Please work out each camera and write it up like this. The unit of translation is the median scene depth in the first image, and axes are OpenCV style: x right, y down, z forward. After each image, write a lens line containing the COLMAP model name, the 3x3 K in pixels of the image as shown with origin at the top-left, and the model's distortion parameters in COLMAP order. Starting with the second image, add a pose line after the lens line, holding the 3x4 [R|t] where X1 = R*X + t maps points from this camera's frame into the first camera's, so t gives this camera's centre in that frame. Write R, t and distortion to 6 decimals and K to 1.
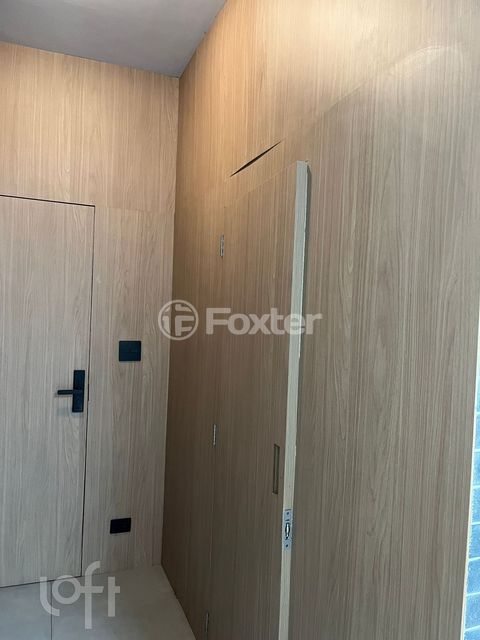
lens RADIAL K [[486.2, 0, 241.6], [0, 486.2, 319.8], [0, 0, 1]] dist [0.004610, -0.002634]
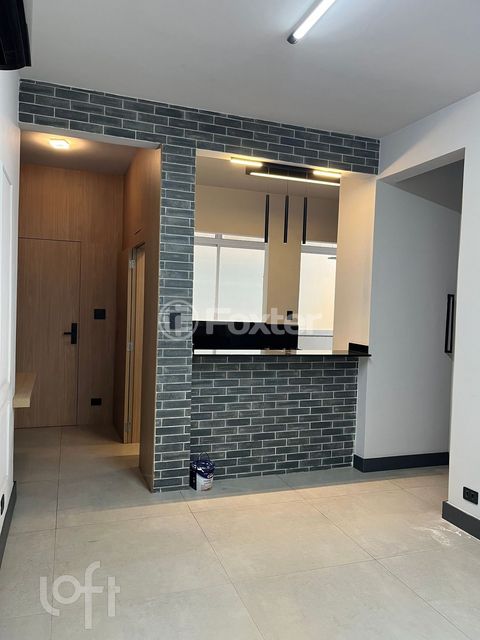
lens RADIAL K [[486.2, 0, 240.1], [0, 486.2, 321.6], [0, 0, 1]] dist [0.004610, -0.002634]
pose [[0.999952, -0.009351, 0.003079, 0.344318], [0.009331, 0.999936, 0.006404, 0.088738], [-0.003139, -0.006375, 0.999975, -1.010297]]
